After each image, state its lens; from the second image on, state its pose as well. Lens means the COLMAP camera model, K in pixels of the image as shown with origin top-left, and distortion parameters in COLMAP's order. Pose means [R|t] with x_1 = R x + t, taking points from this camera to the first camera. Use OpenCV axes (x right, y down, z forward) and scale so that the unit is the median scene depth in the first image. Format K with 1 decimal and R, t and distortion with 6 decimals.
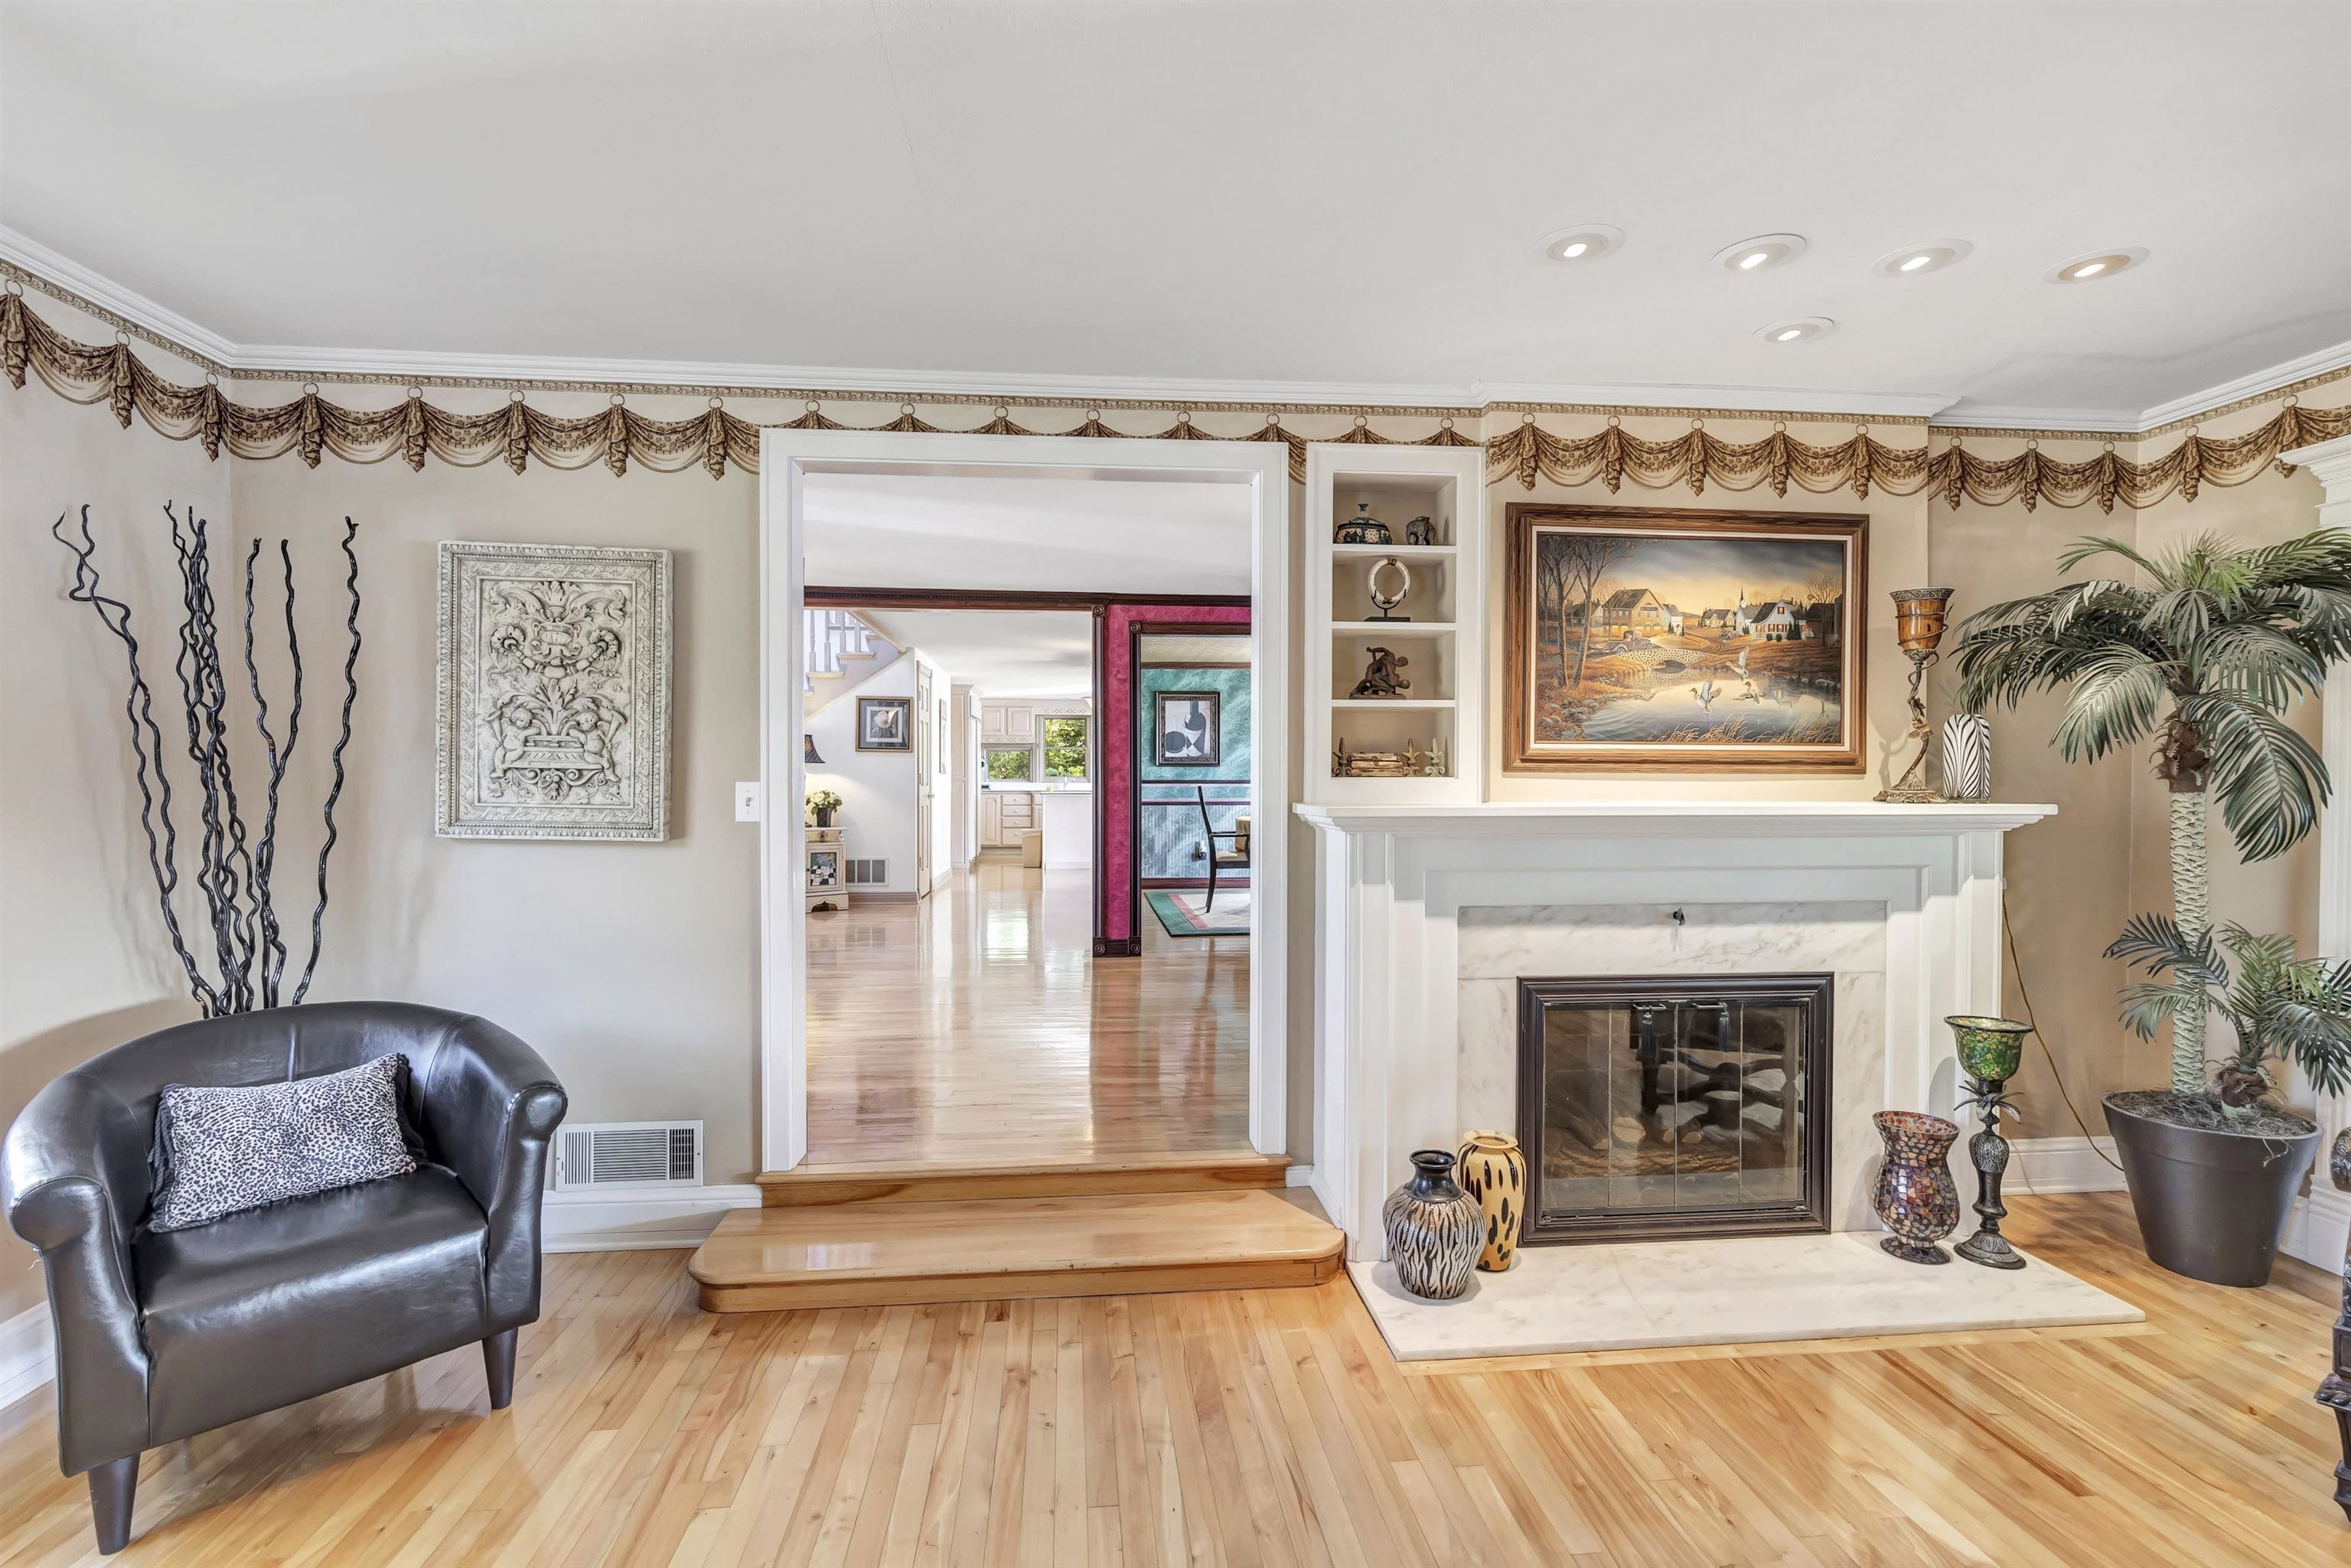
lens RADIAL K [[1086.8, 0, 1175.5], [0, 1086.8, 784.0], [0, 0, 1]] dist [0.000641, 0.000172]
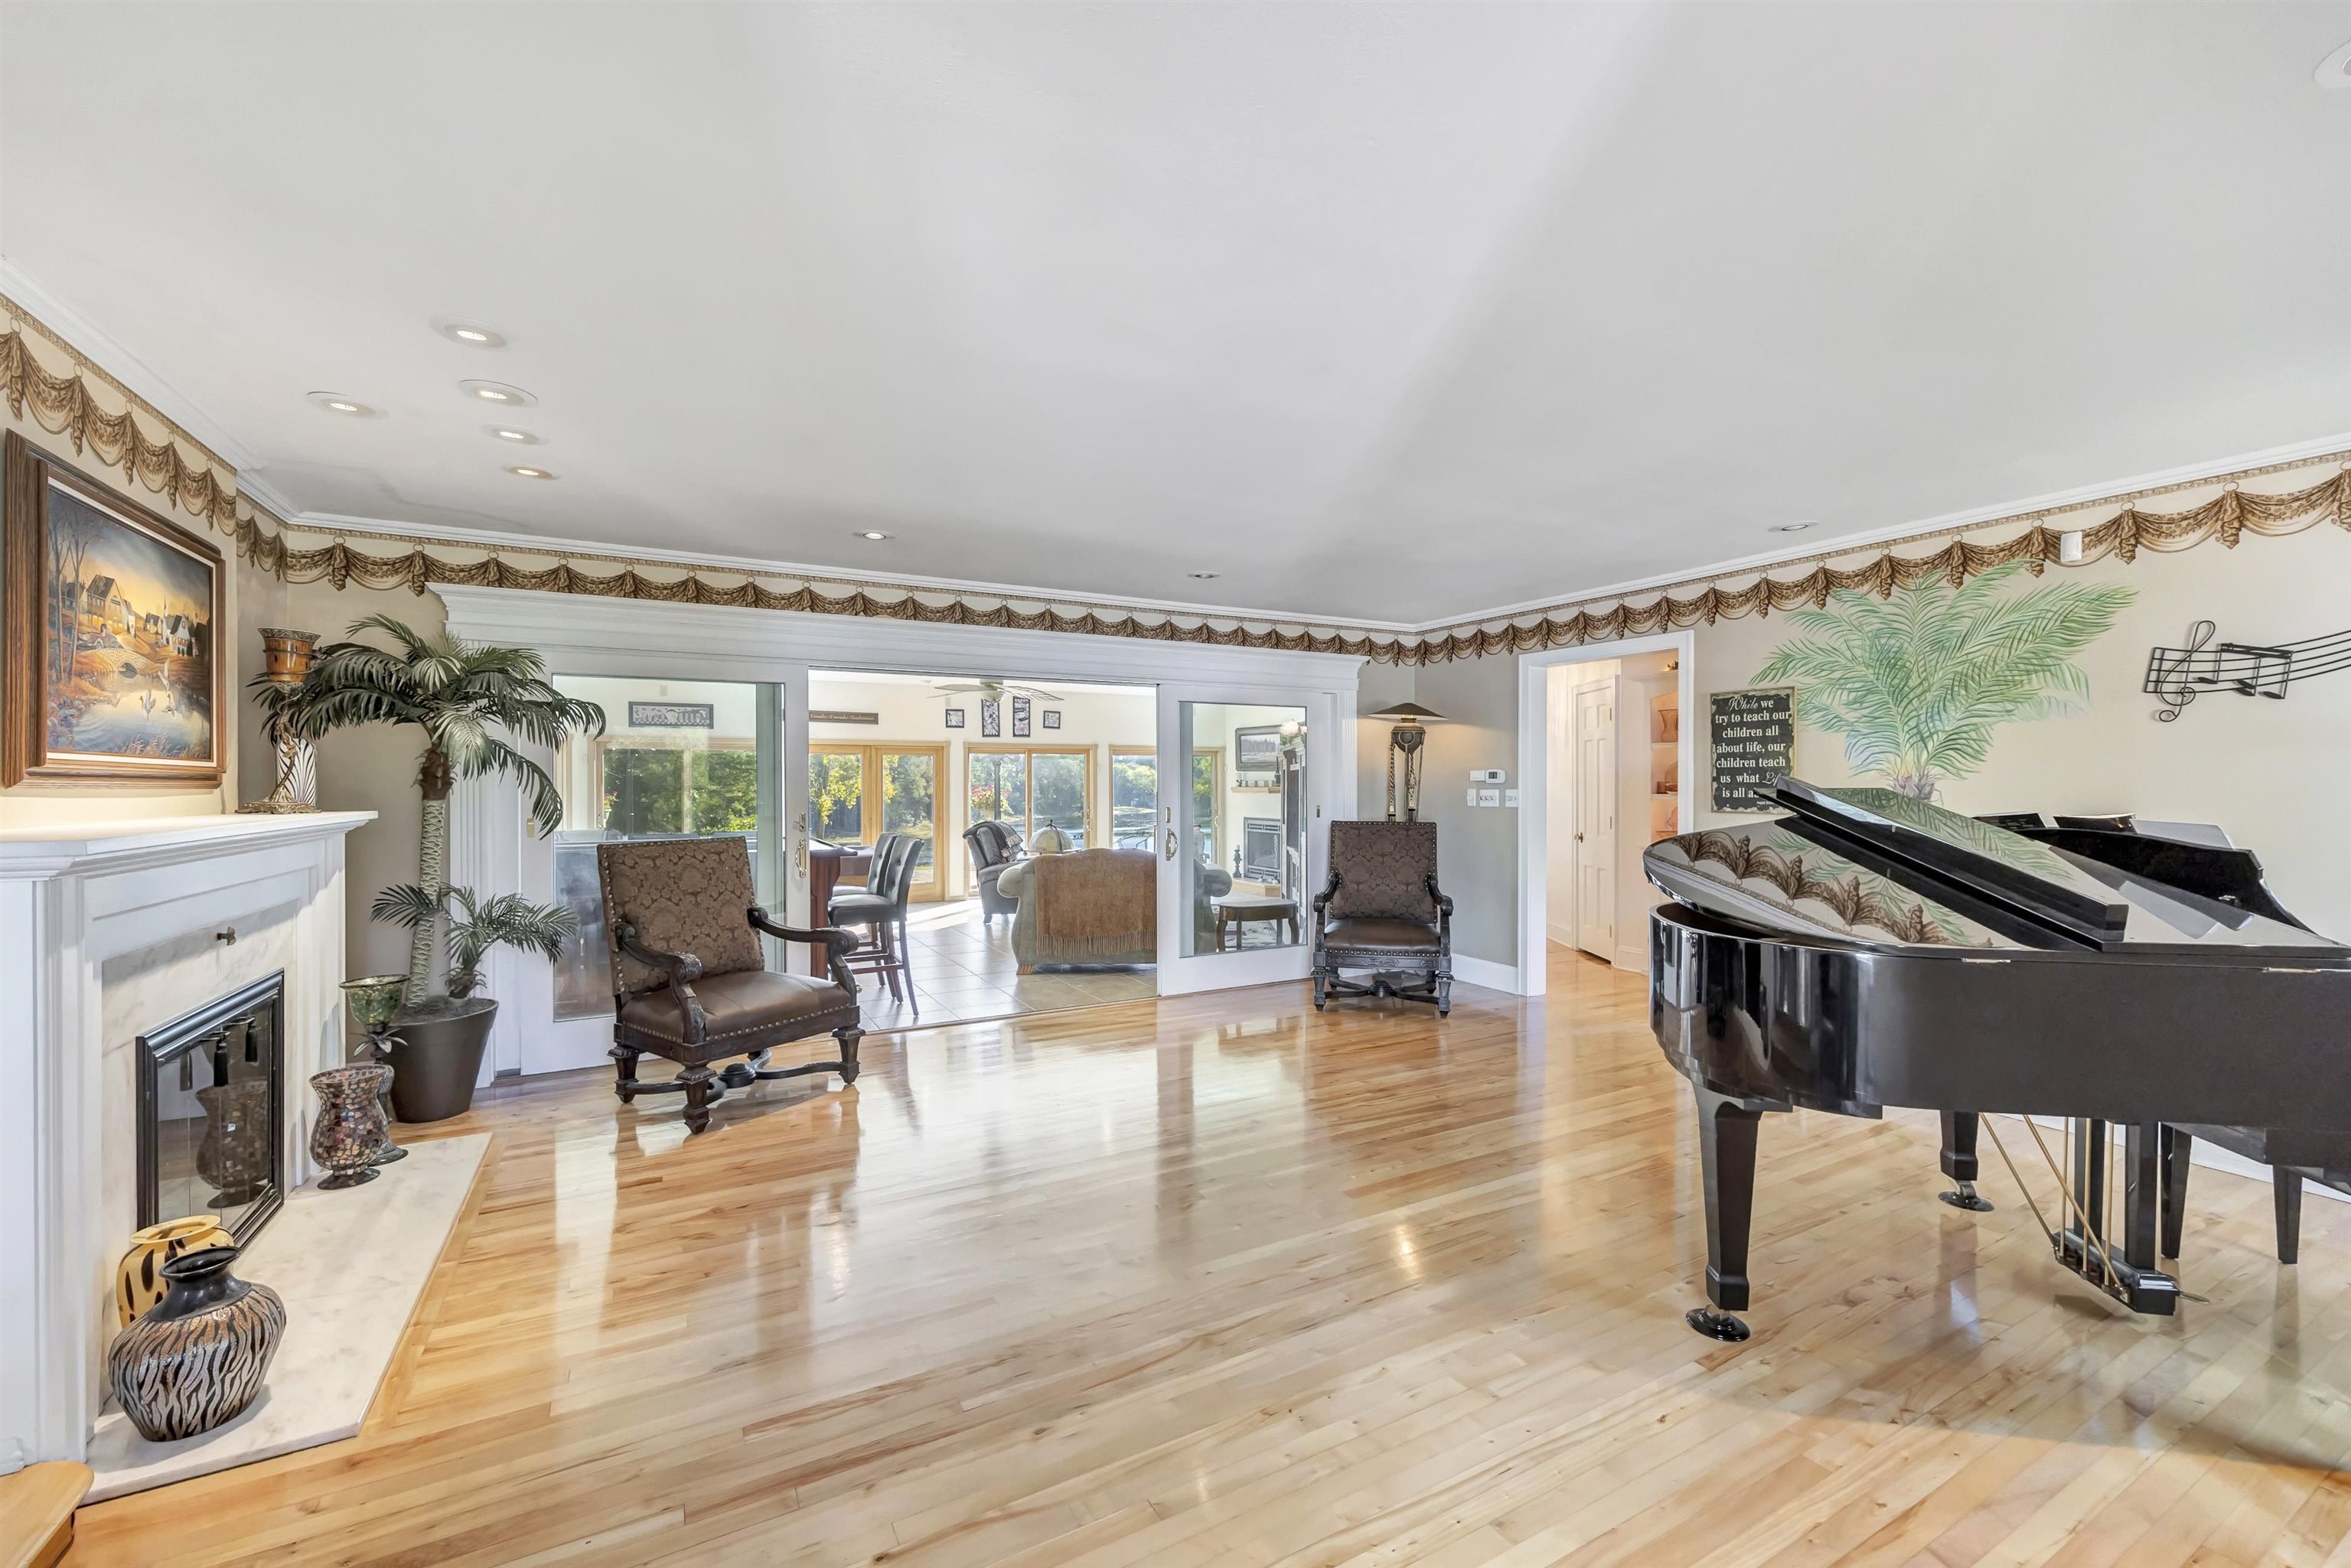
lens RADIAL K [[943.4, 0, 1175.5], [0, 943.4, 784.0], [0, 0, 1]] dist [-0.010486, -0.000180]
pose [[-0.394621, -0.000617, 0.918844, -0.596164], [0.013427, 0.999889, 0.006438, -0.007467], [-0.918746, 0.014878, -0.394569, 0.514006]]
